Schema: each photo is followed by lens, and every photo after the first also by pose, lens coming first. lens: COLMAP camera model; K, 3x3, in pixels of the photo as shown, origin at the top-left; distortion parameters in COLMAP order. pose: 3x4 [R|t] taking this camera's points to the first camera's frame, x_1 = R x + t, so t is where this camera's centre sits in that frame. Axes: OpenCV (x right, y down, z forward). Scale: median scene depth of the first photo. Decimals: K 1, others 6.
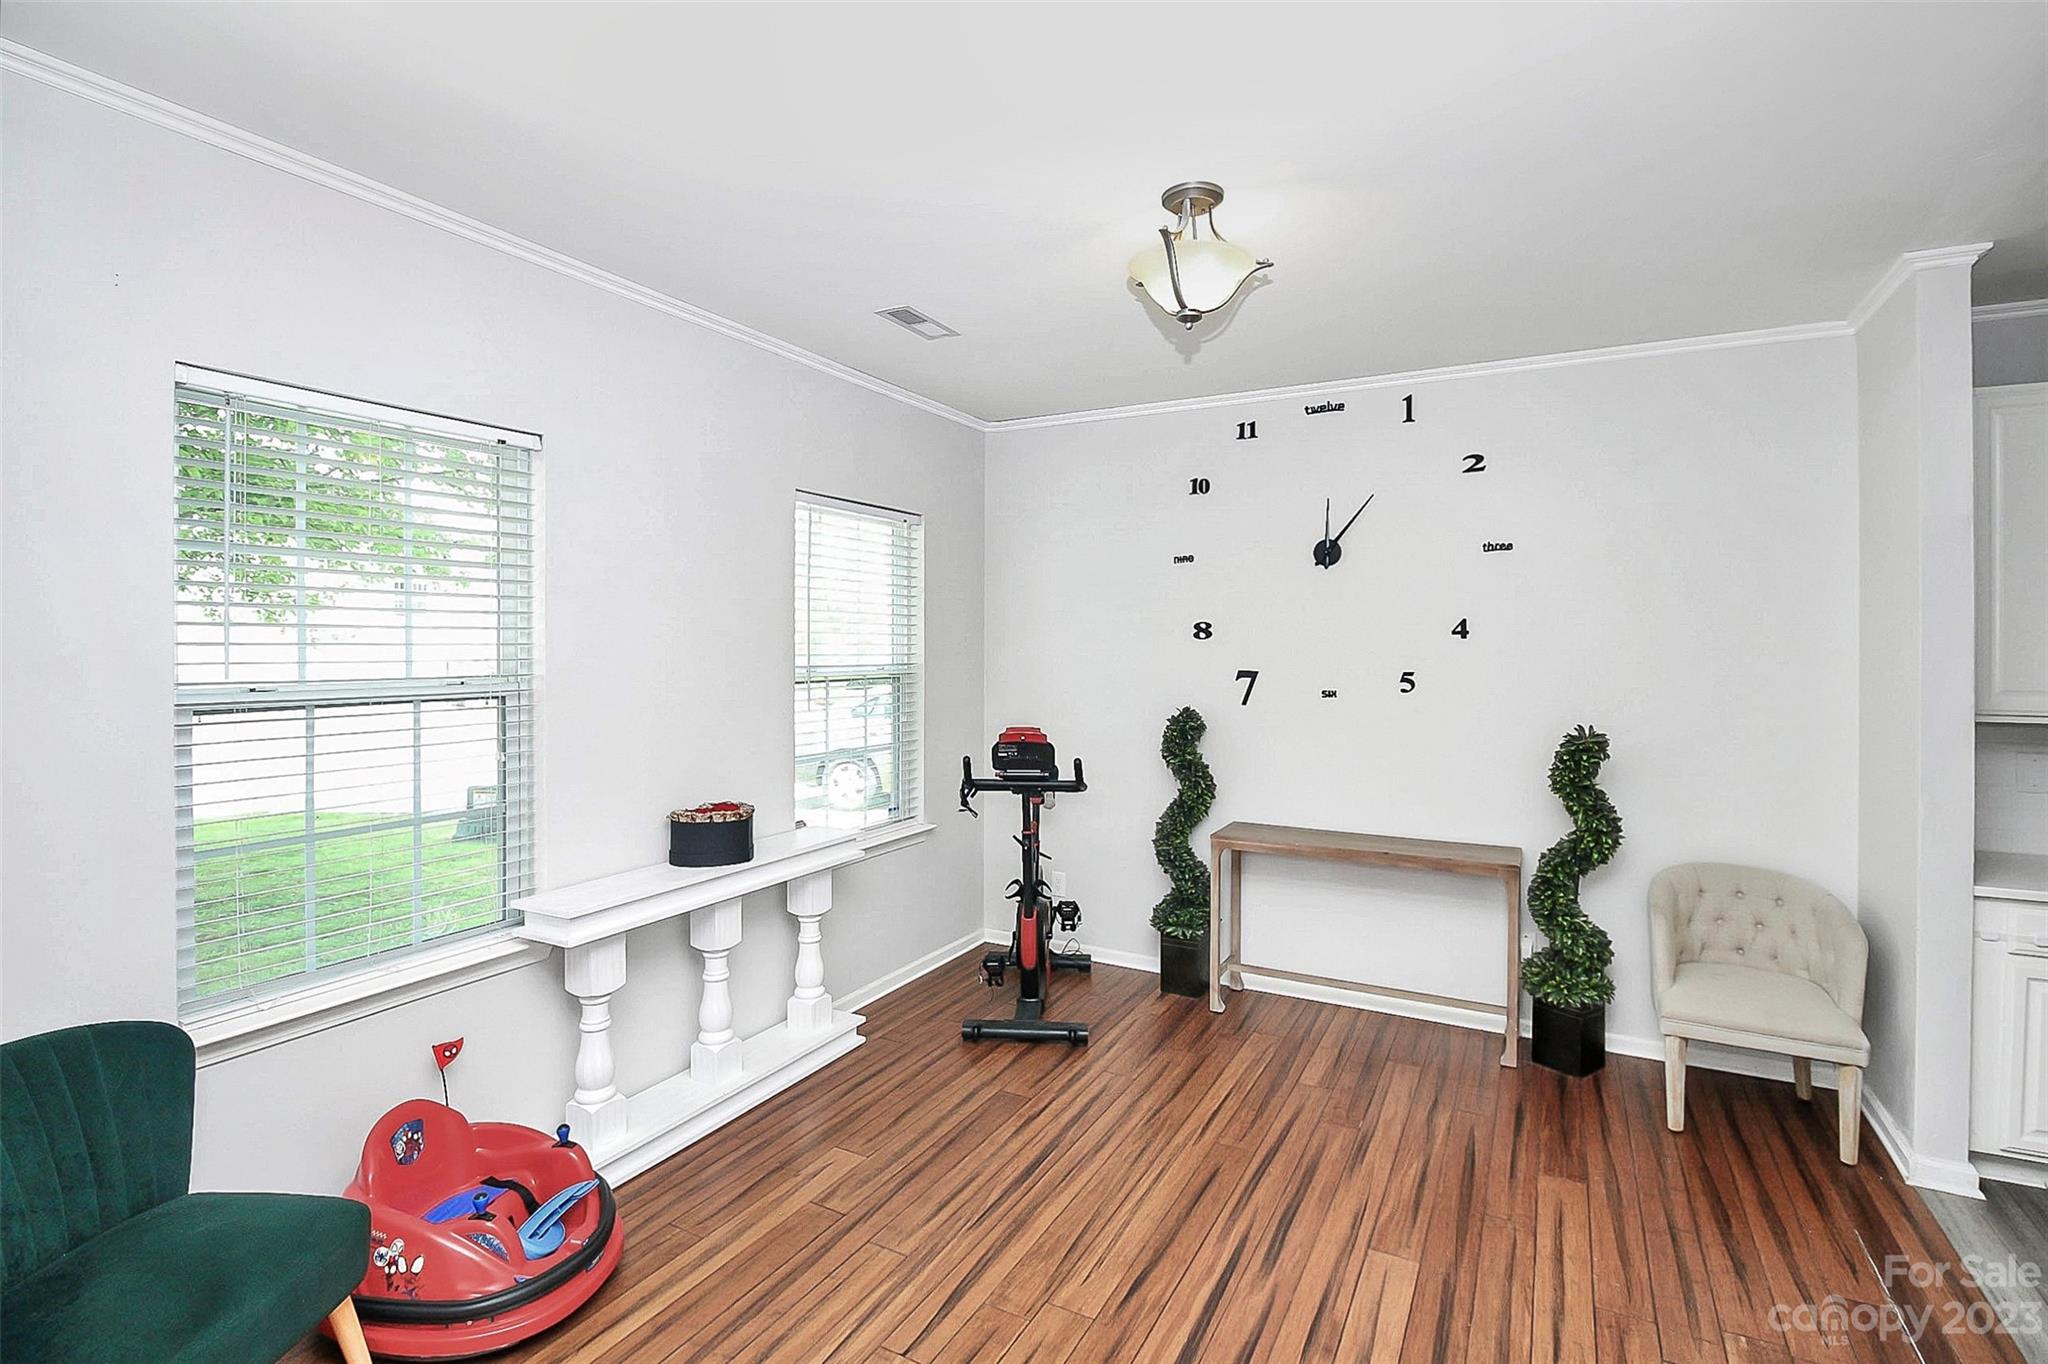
lens RADIAL K [[954.9, 0, 1022.7], [0, 954.9, 647.0], [0, 0, 1]] dist [0.001343, -0.010540]
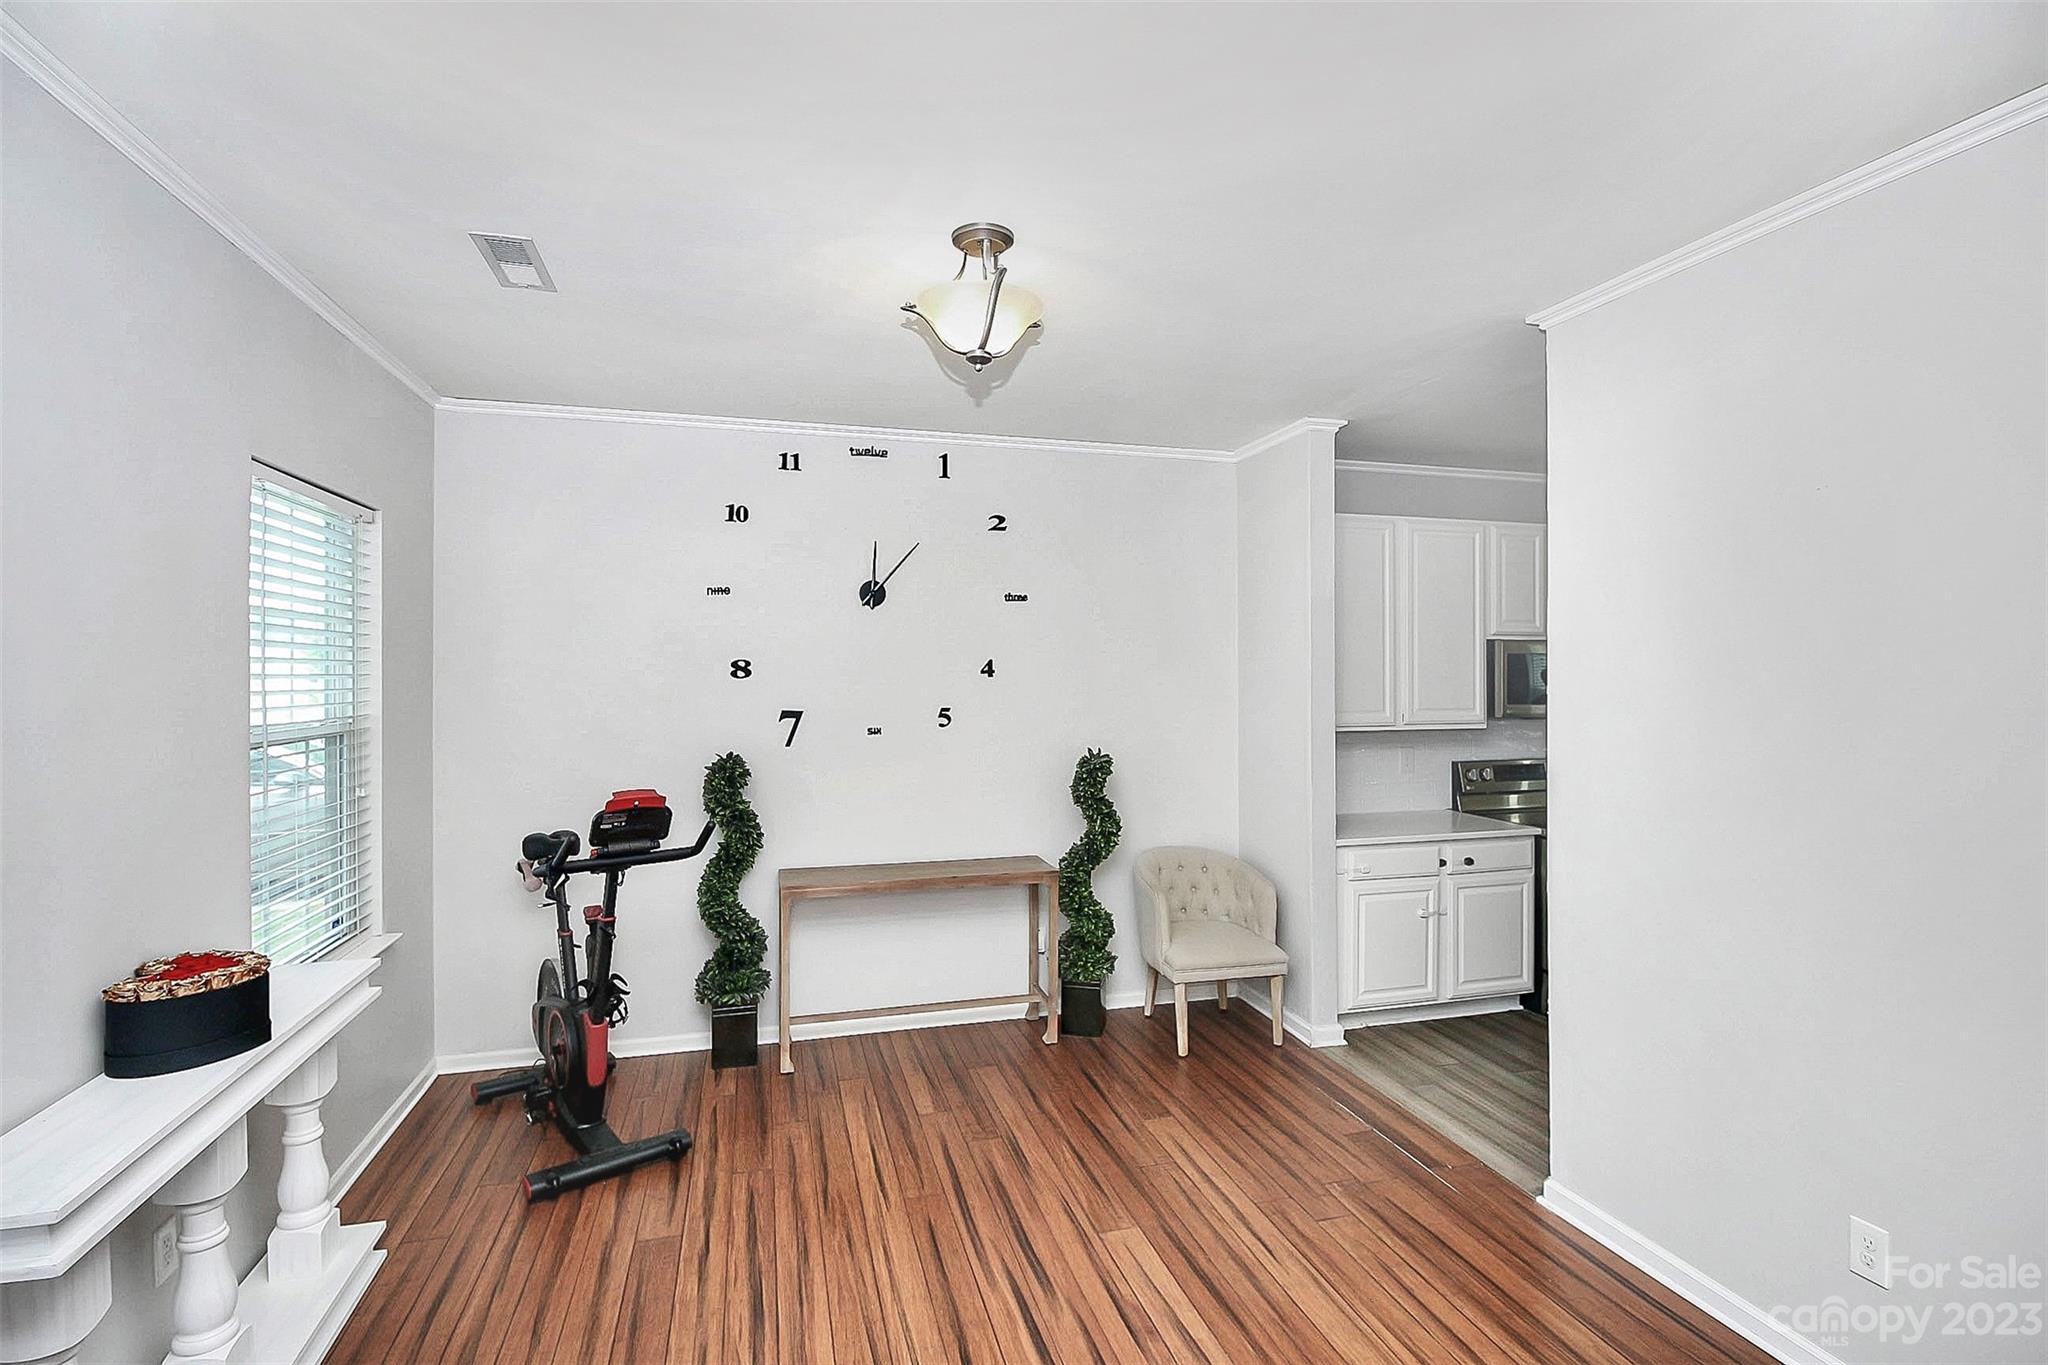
lens RADIAL K [[952.0, 0, 1028.5], [0, 952.0, 670.5], [0, 0, 1]] dist [-0.000886, -0.000855]
pose [[0.724013, -0.001848, 0.689784, -0.318351], [0.005641, 0.999979, -0.003242, -0.014253], [-0.689764, 0.006238, 0.724008, 0.173548]]
